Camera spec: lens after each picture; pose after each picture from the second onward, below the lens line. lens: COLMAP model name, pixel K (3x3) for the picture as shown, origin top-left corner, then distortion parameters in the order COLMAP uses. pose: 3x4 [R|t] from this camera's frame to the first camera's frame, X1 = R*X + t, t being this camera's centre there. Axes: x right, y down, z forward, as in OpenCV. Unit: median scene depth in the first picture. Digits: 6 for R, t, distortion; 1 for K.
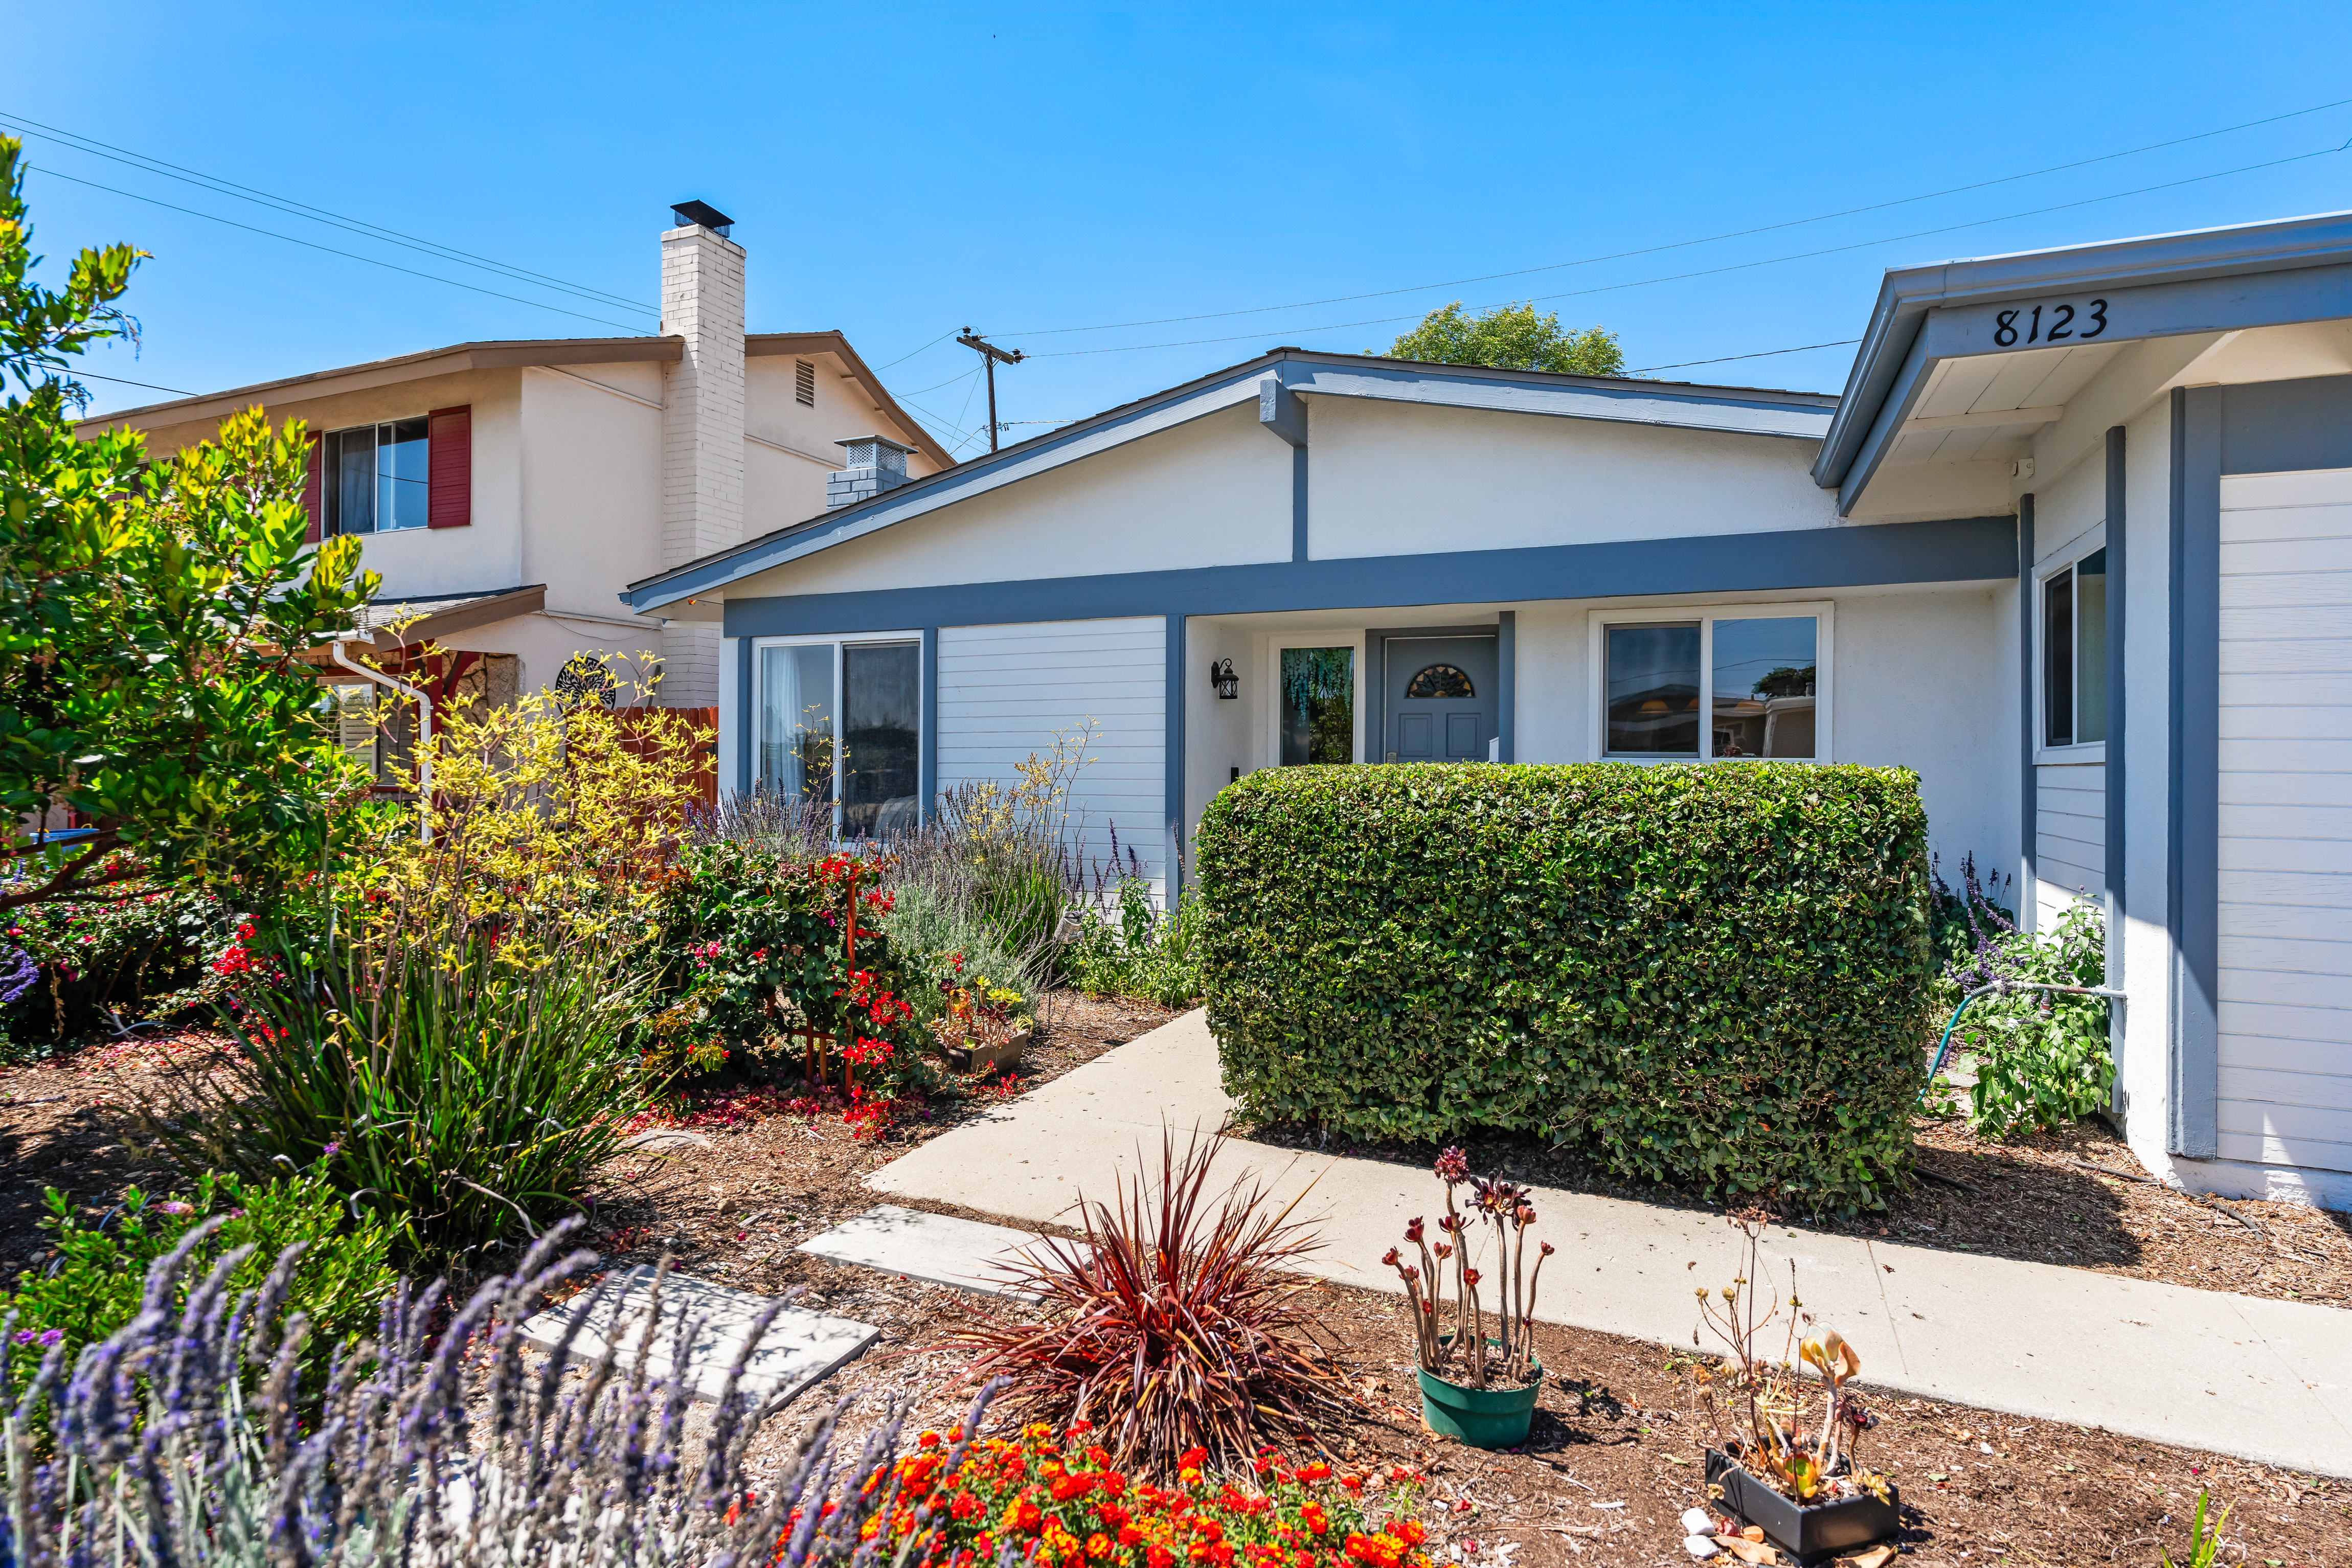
lens RADIAL K [[1256.0, 0, 1167.3], [0, 1256.0, 760.0], [0, 0, 1]] dist [-0.002618, -0.003326]
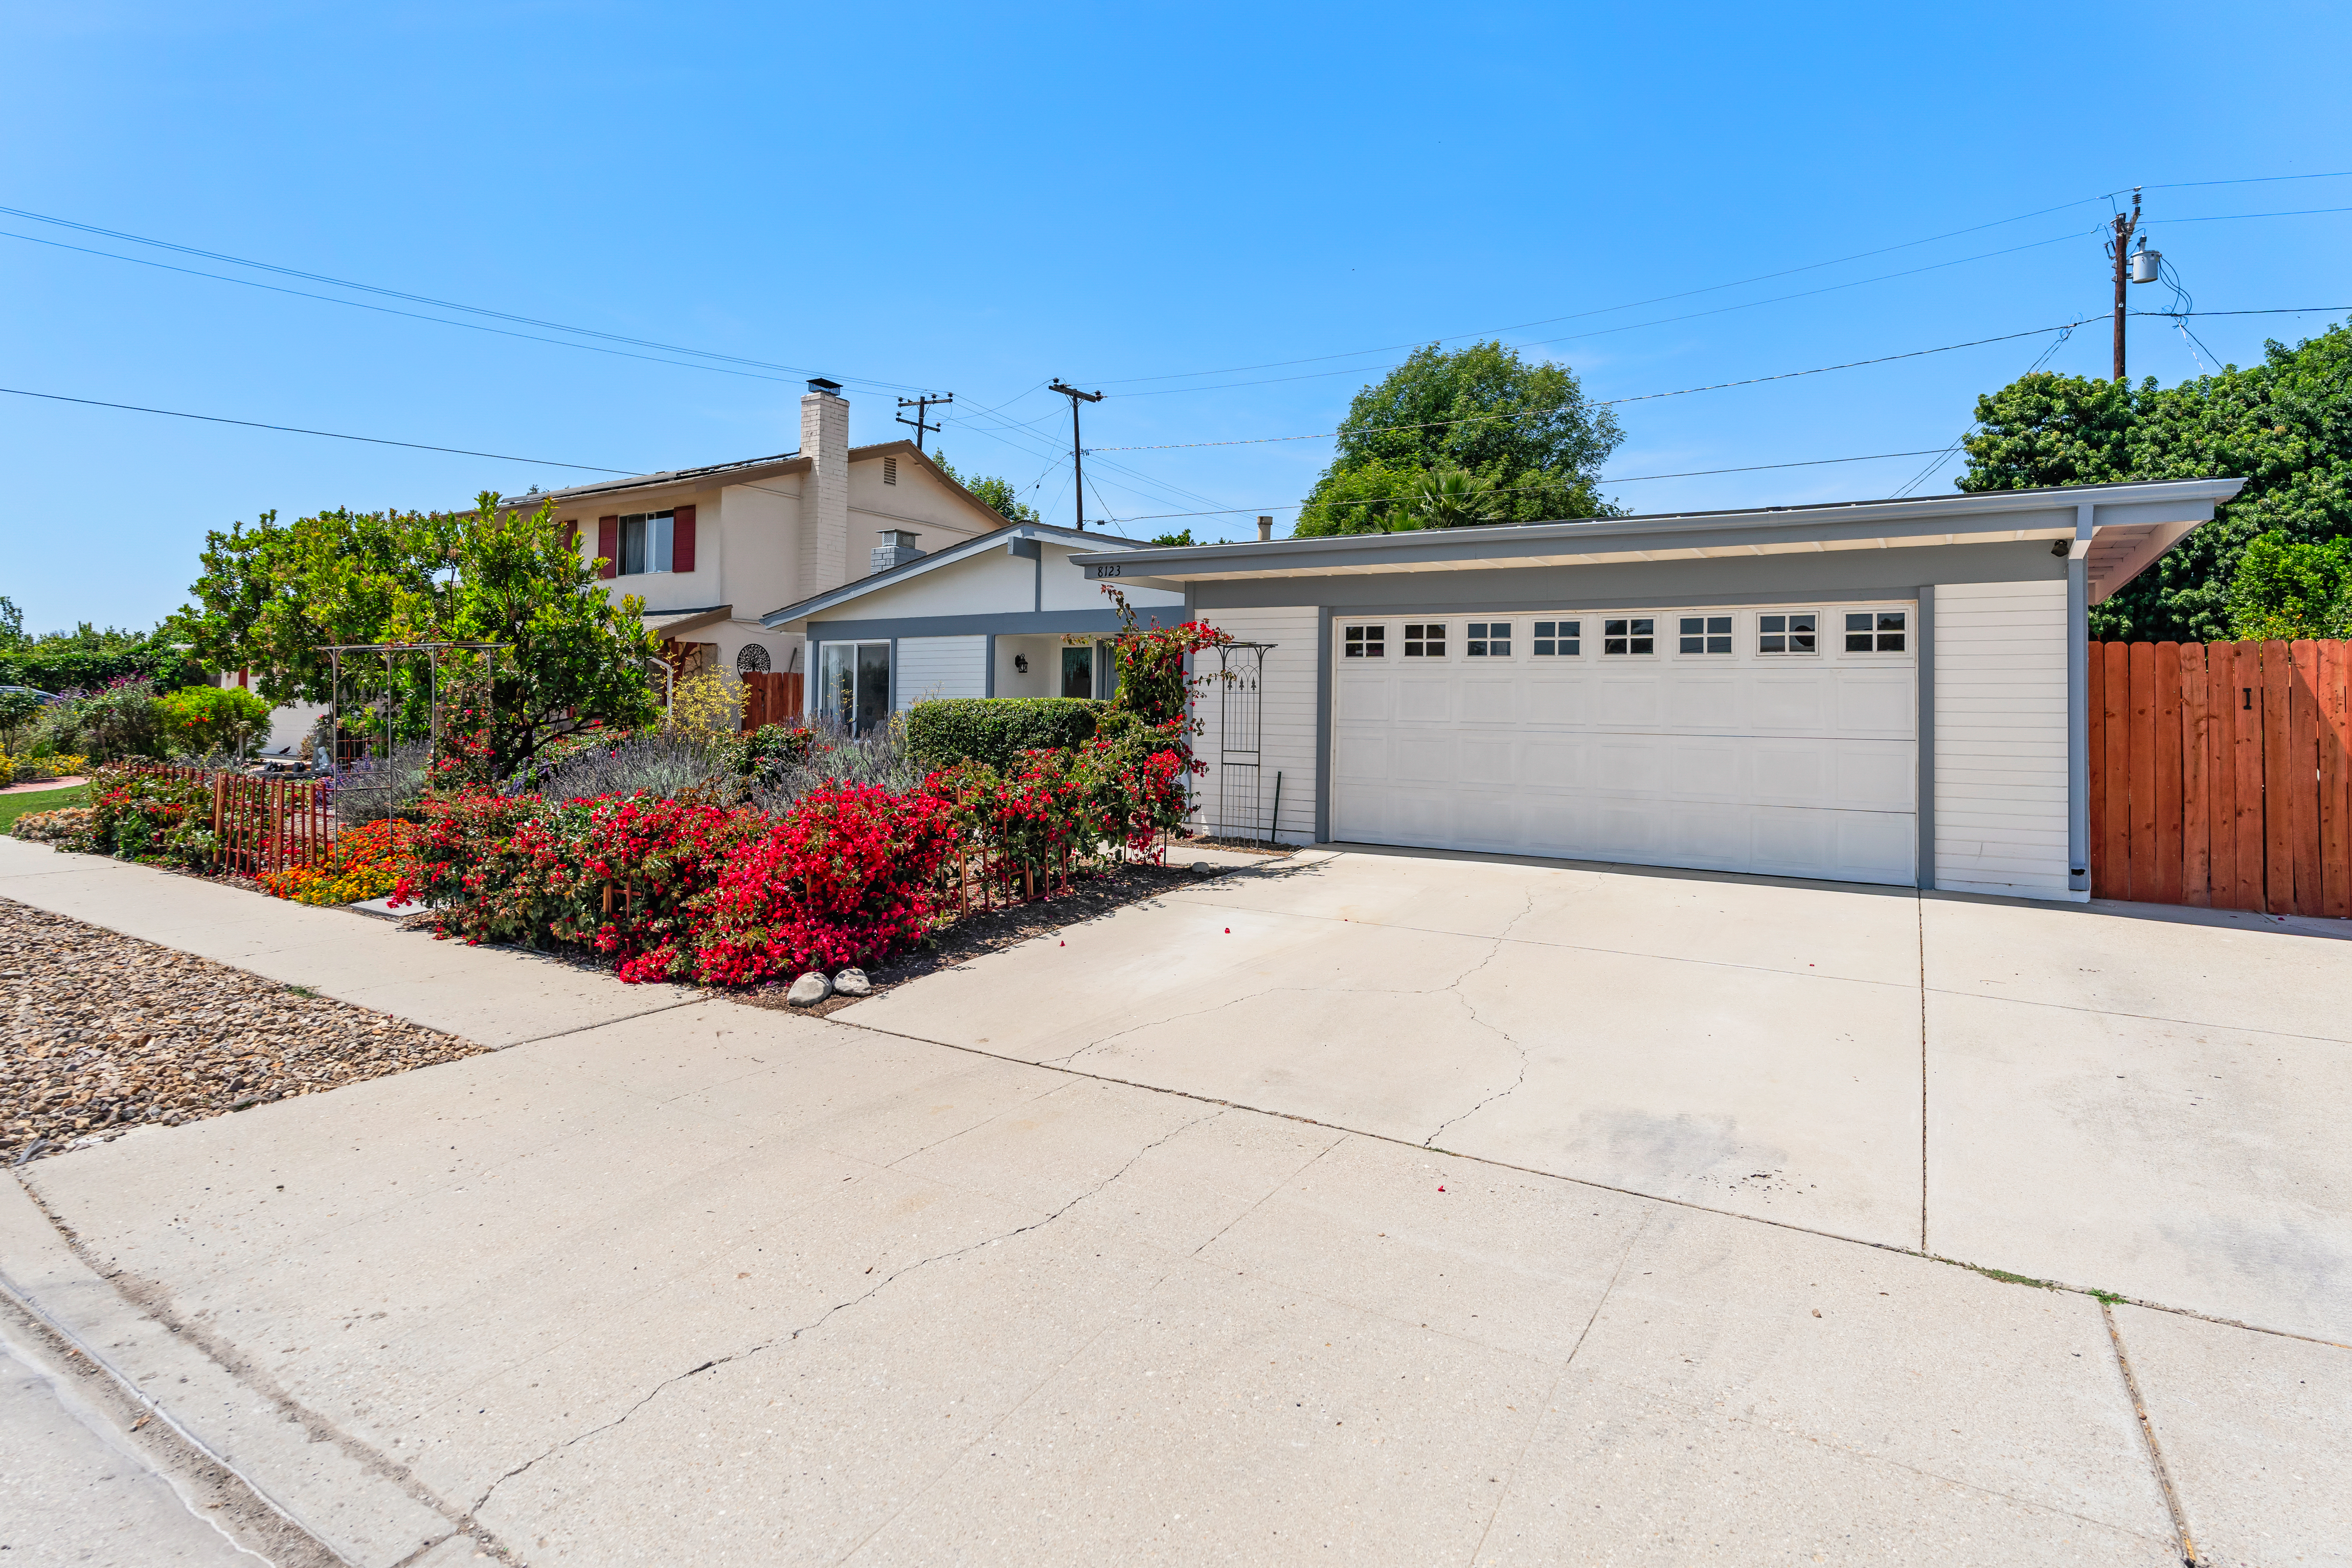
lens RADIAL K [[1245.1, 0, 1145.7], [0, 1245.1, 705.5], [0, 0, 1]] dist [-0.016169, 0.001476]
pose [[0.986835, 0.010521, -0.161388, 0.652611], [-0.012354, 0.999870, -0.010356, 0.027752], [0.161258, 0.012213, 0.986837, -1.140771]]
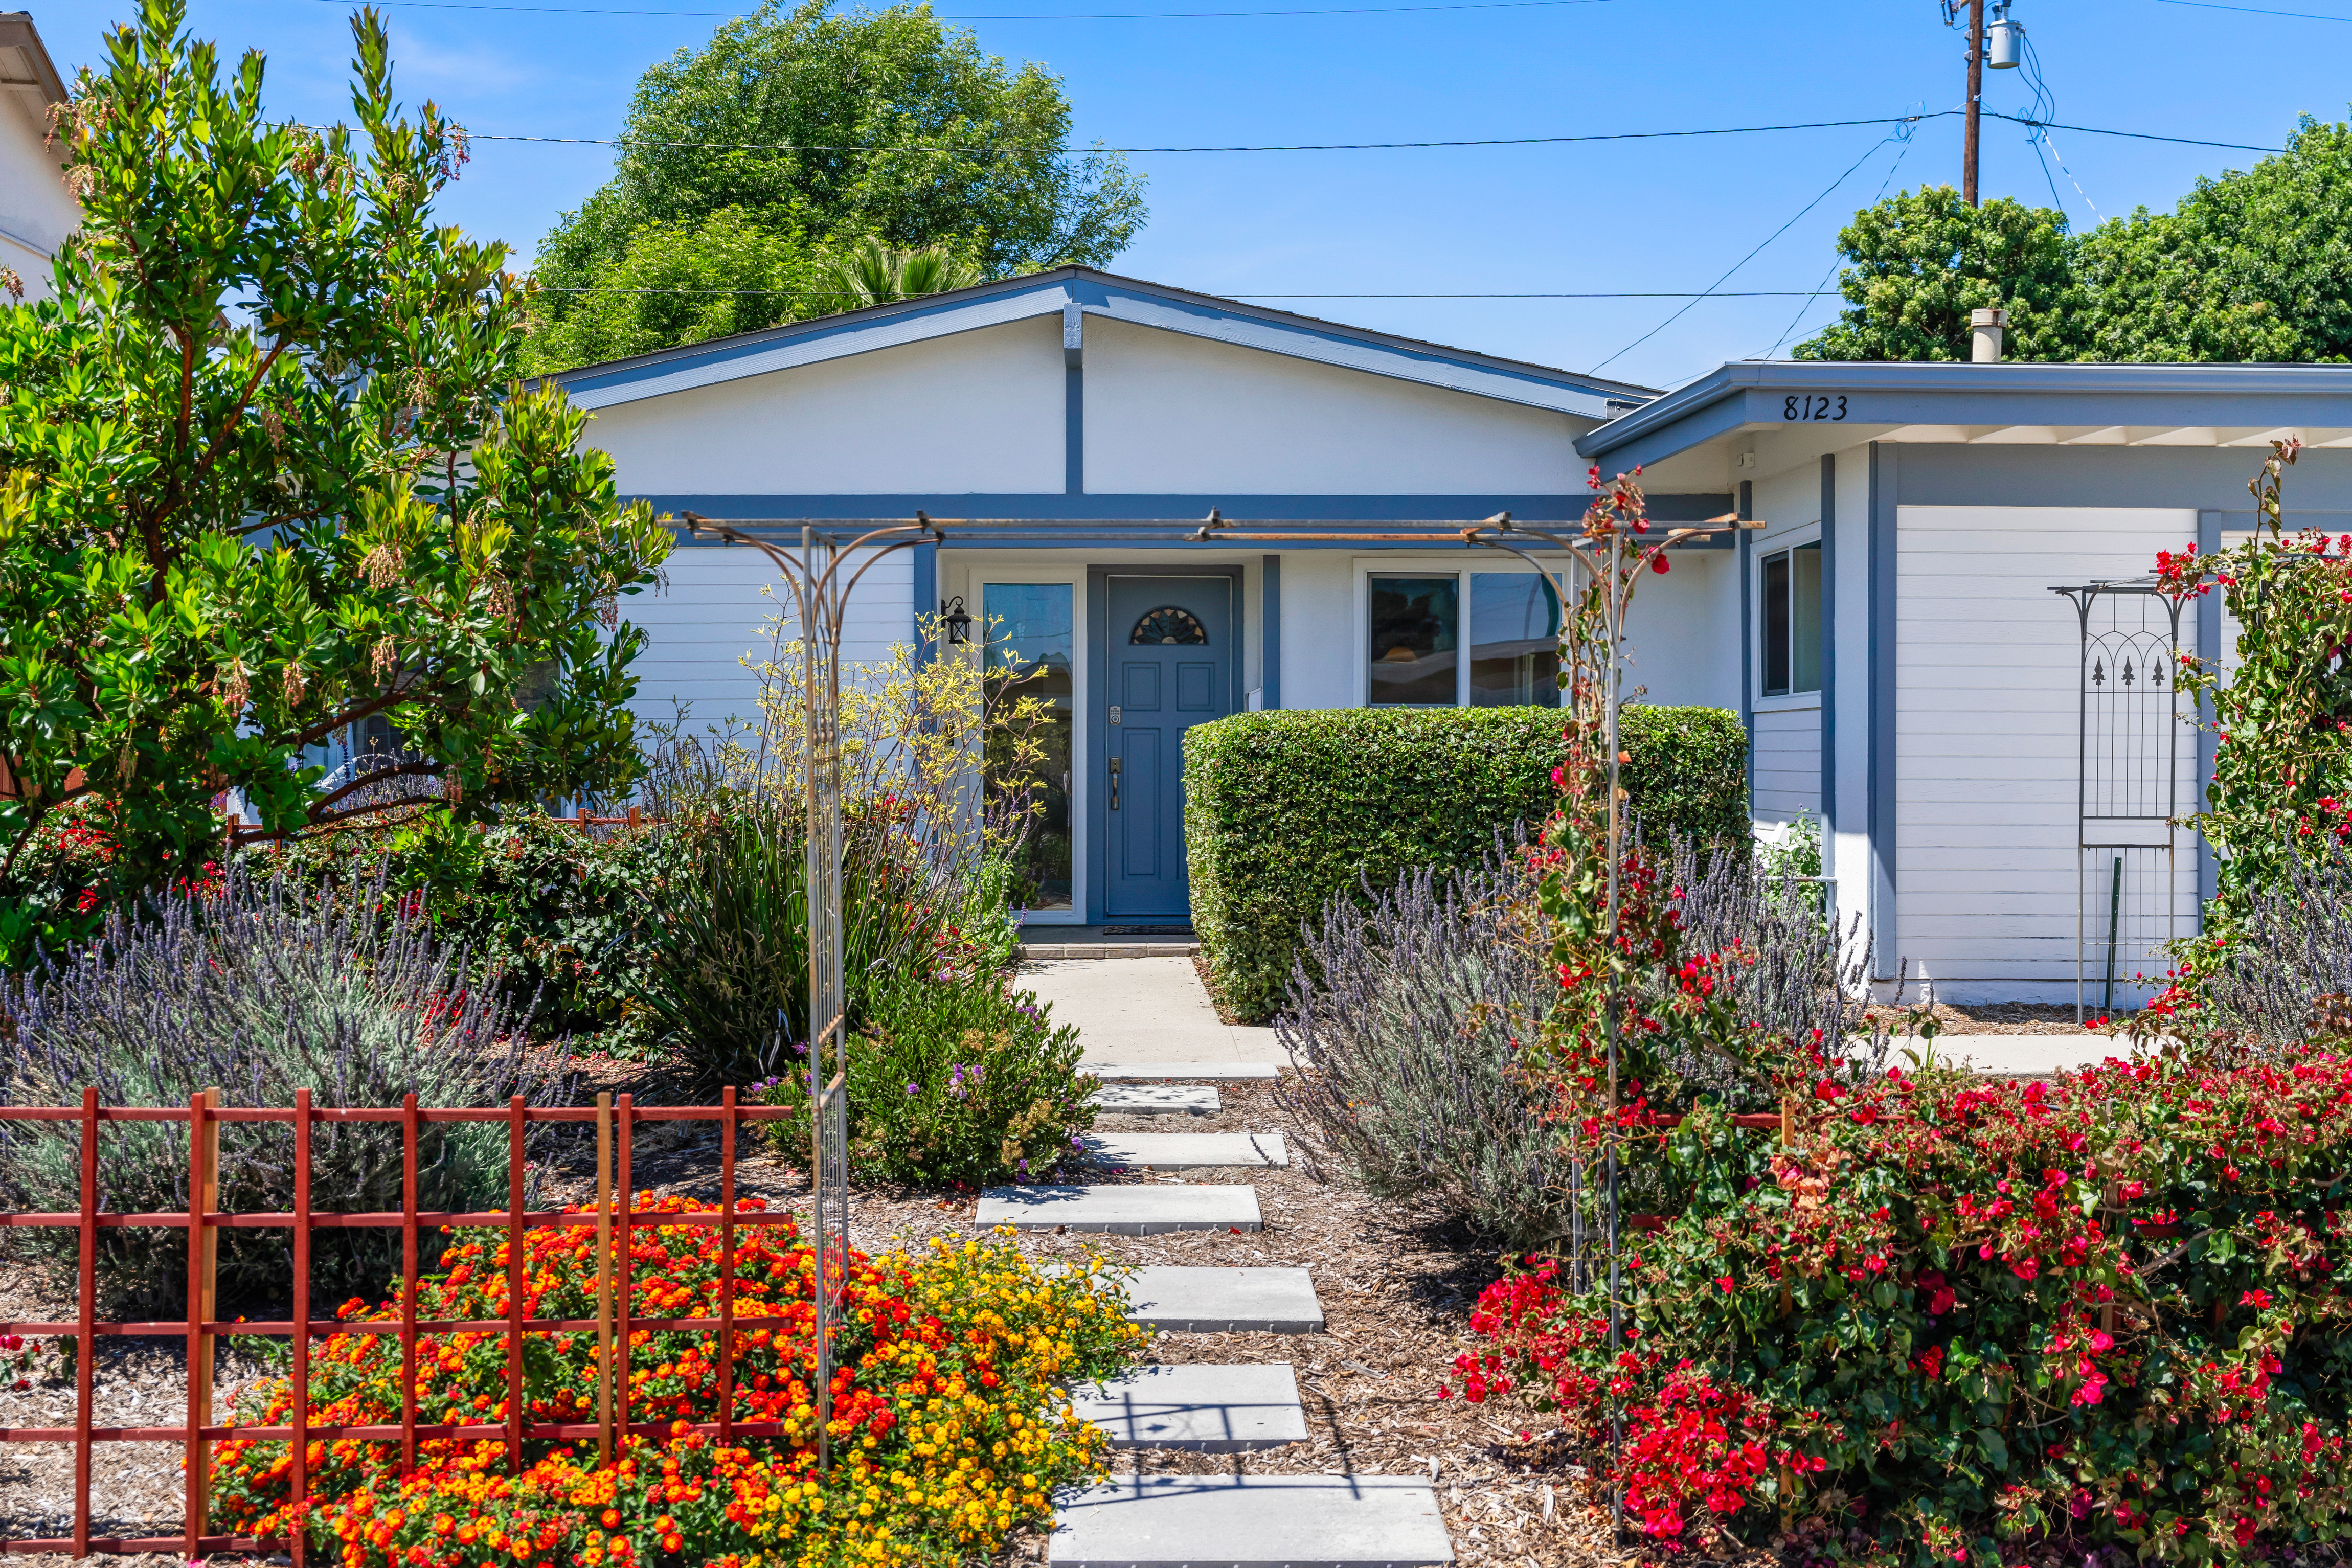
lens RADIAL K [[2338.6, 0, 1175.5], [0, 2338.6, 771.6], [0, 0, 1]] dist [0.014673, 0.000000]
pose [[0.898977, -0.011666, 0.437841, -0.576477], [0.005398, 0.999864, 0.015559, 0.017091], [-0.437964, -0.011623, 0.898918, -0.562336]]
